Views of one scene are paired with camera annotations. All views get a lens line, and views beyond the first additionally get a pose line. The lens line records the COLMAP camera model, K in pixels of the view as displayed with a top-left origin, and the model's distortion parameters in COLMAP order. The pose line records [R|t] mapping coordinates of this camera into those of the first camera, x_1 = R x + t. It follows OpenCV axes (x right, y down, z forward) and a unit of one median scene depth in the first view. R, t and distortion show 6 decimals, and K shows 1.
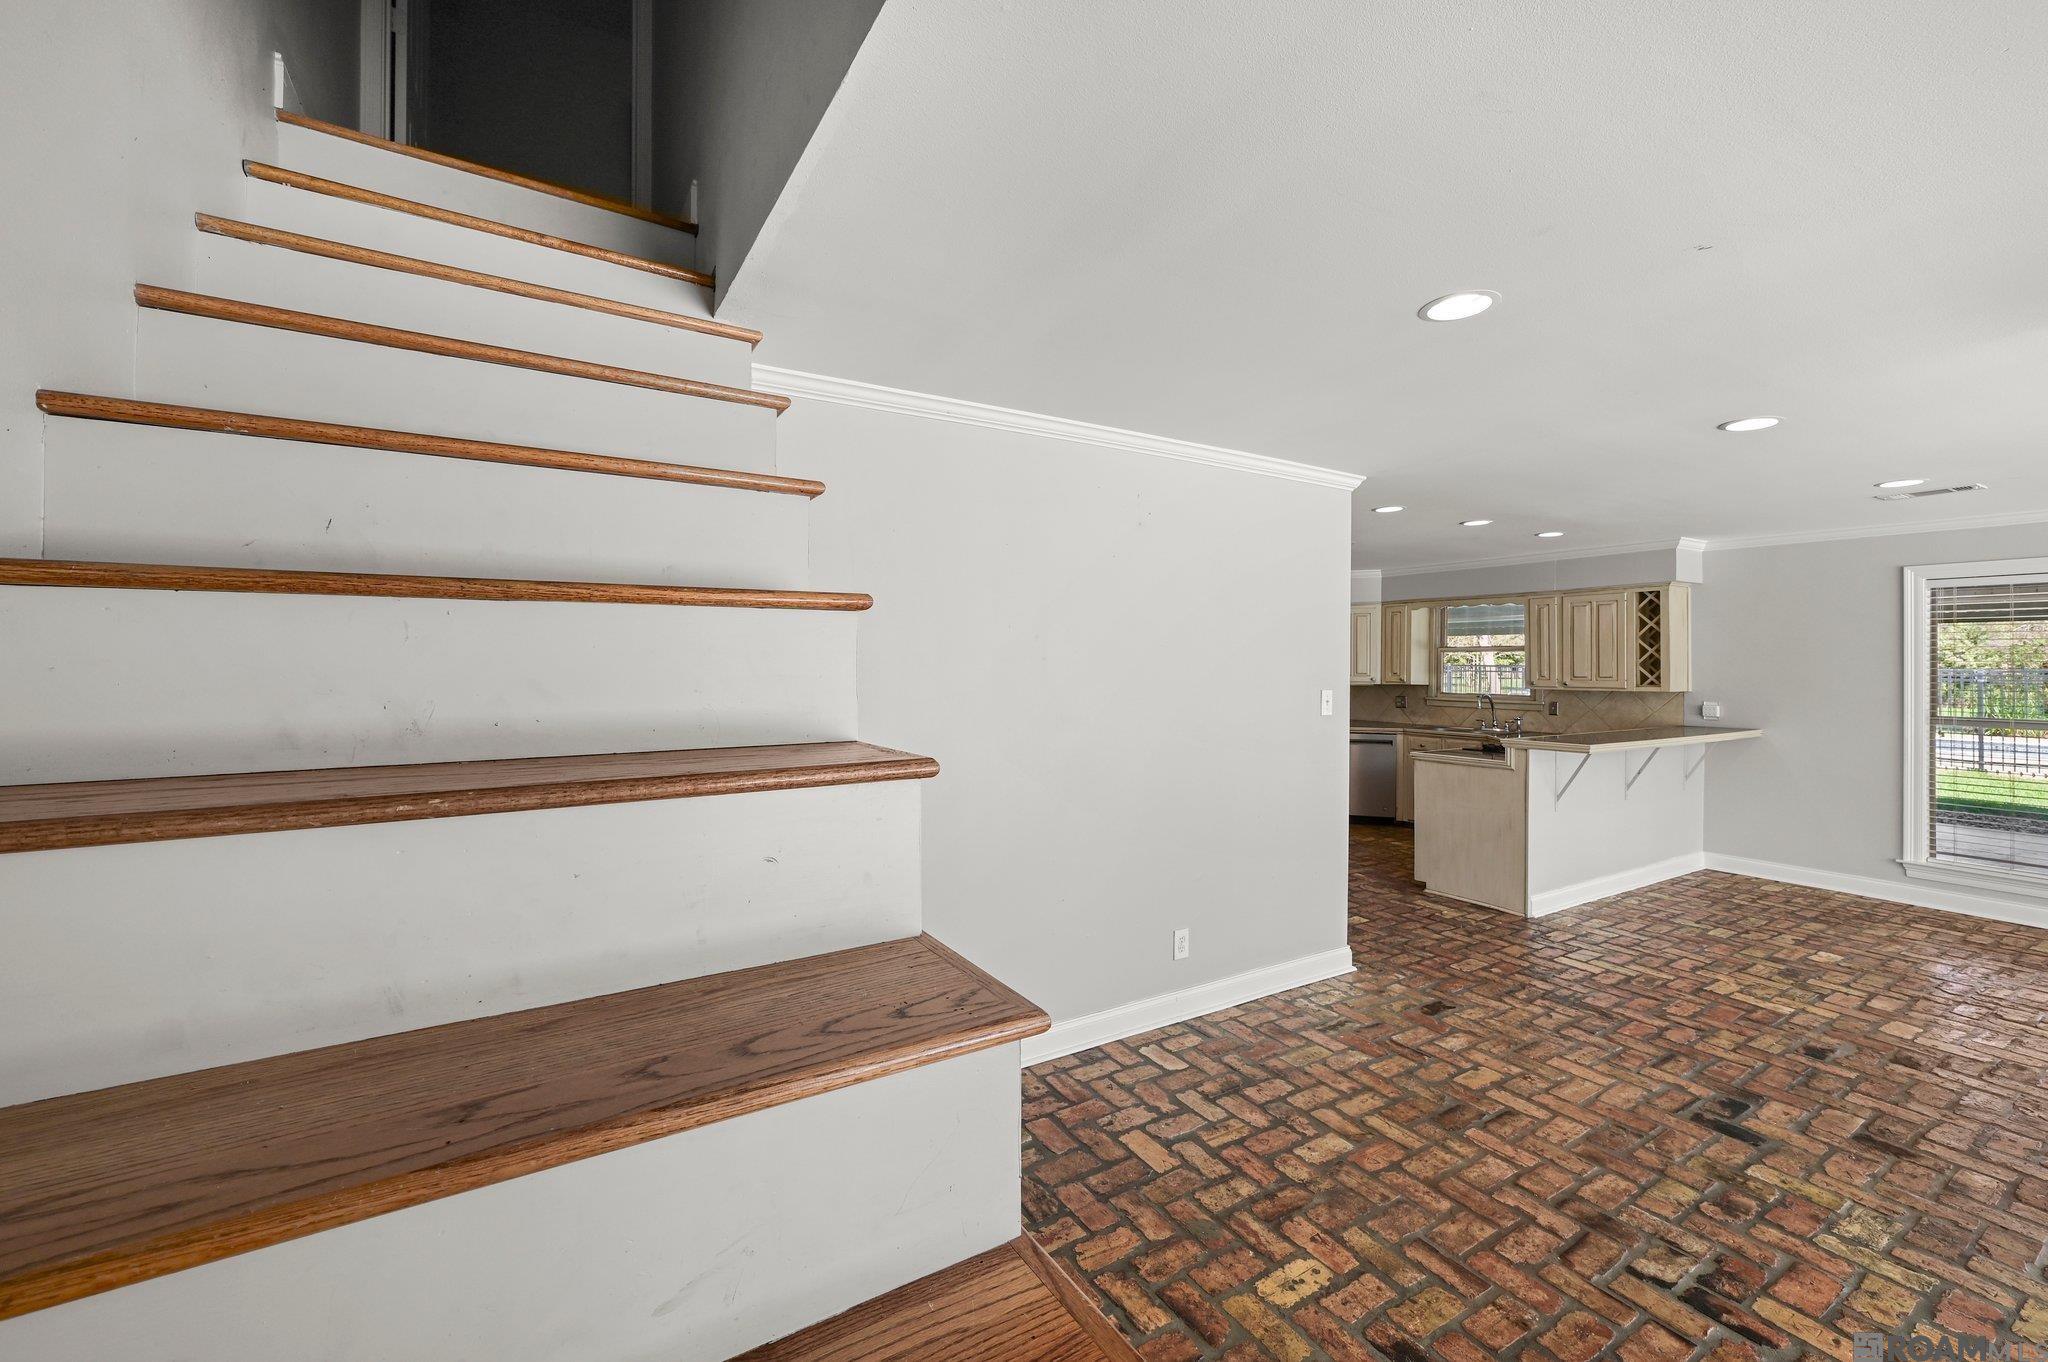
lens RADIAL K [[808.3, 0, 1002.2], [0, 808.3, 665.5], [0, 0, 1]] dist [0.002161, -0.001210]
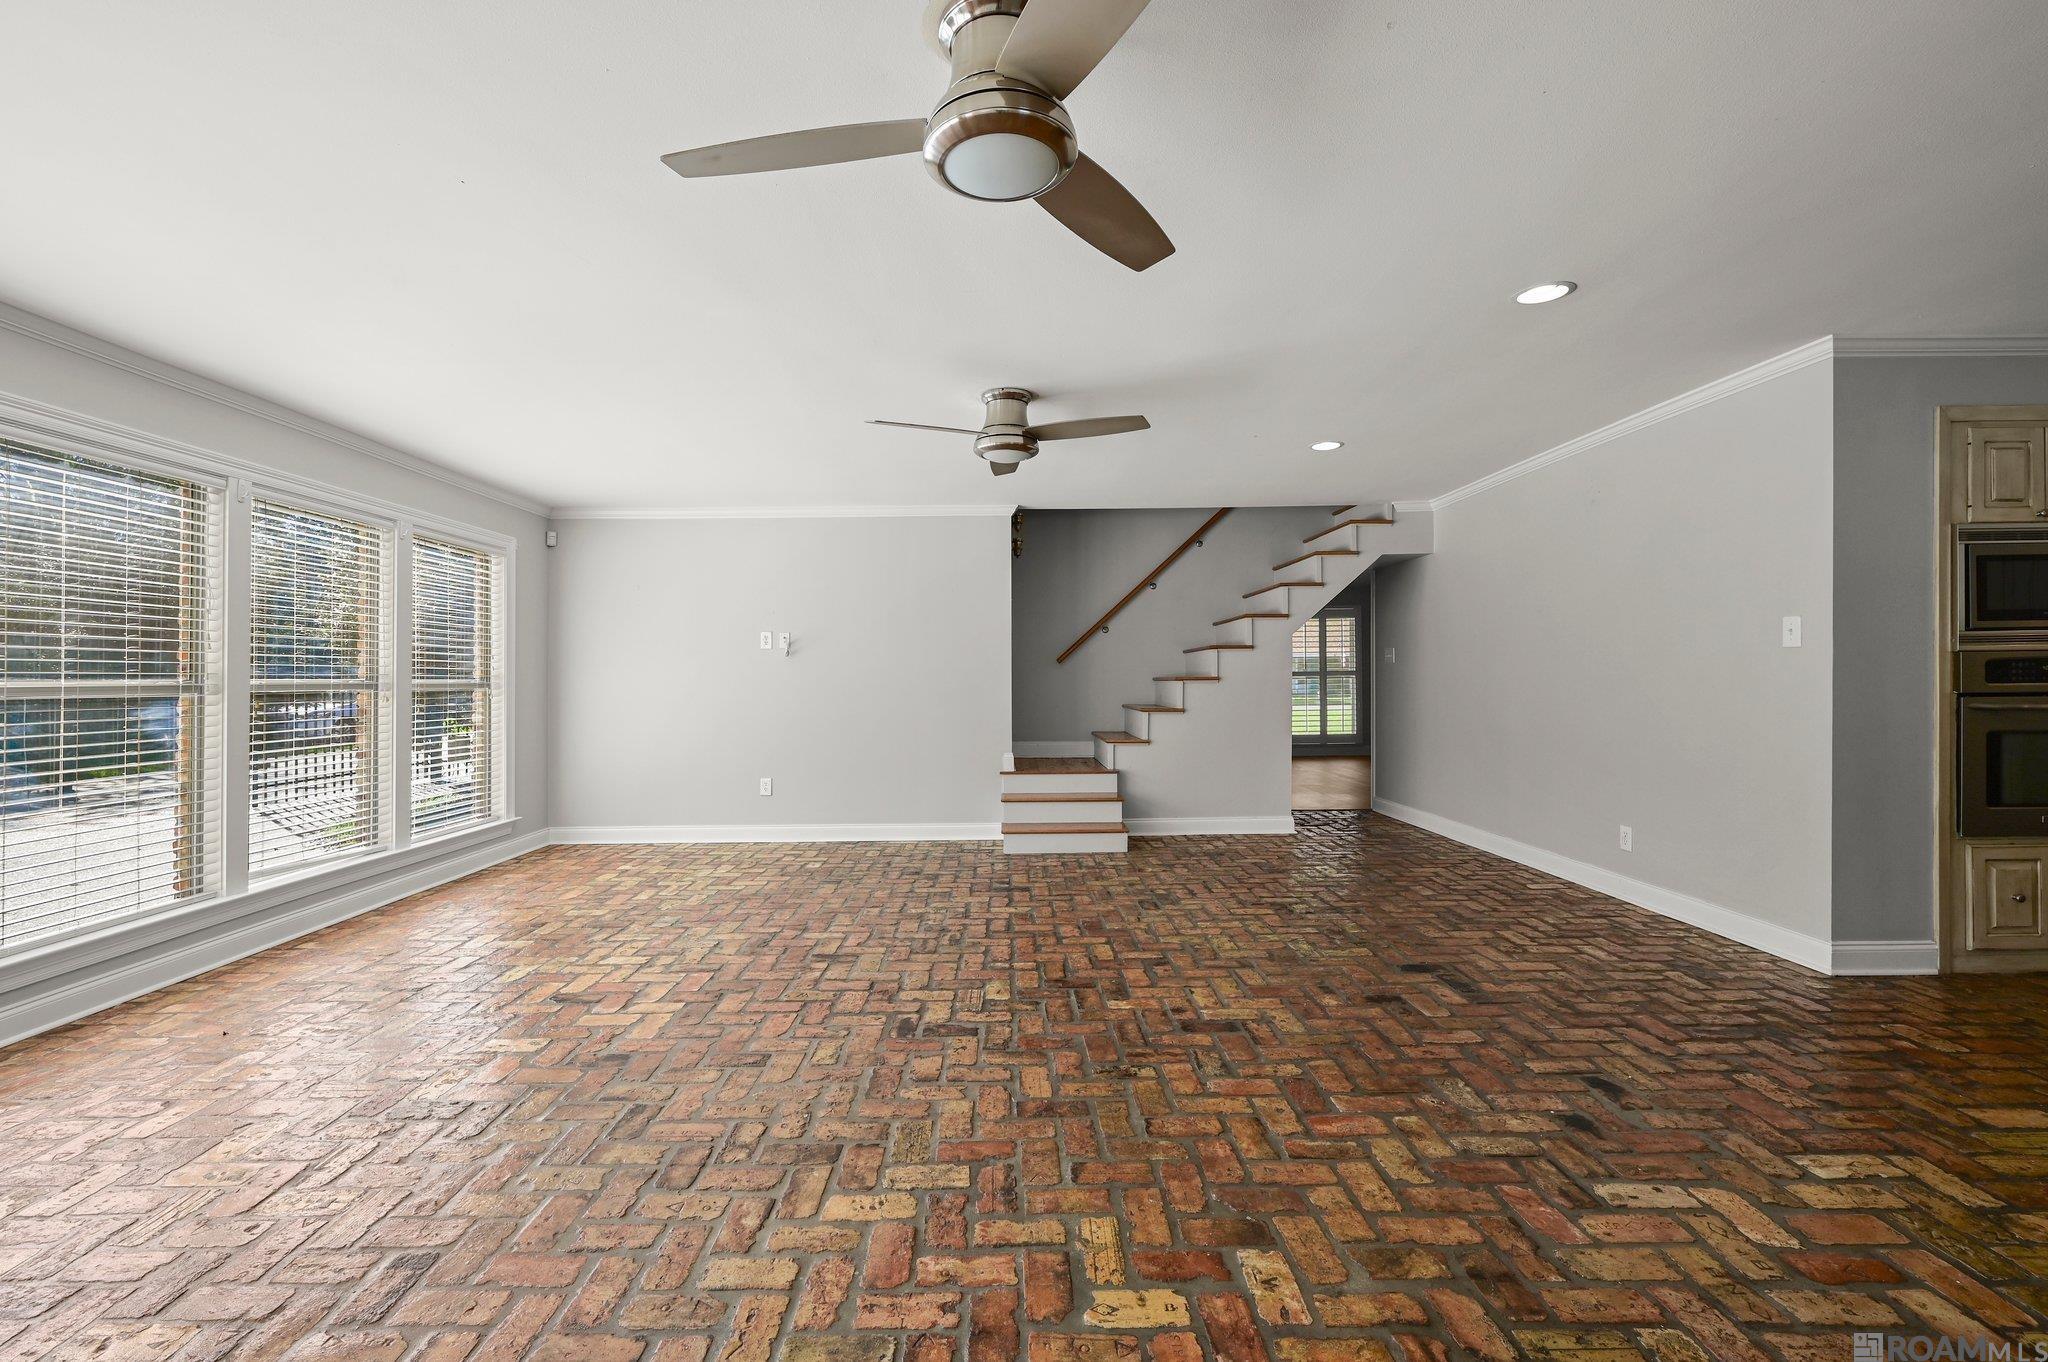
lens RADIAL K [[873.7, 0, 1012.2], [0, 873.7, 670.7], [0, 0, 1]] dist [0.001044, -0.000251]
pose [[-0.496223, -0.003205, -0.868189, 1.080151], [0.005490, 0.999962, -0.006829, 0.062006], [0.868178, -0.008155, -0.496187, 0.517793]]
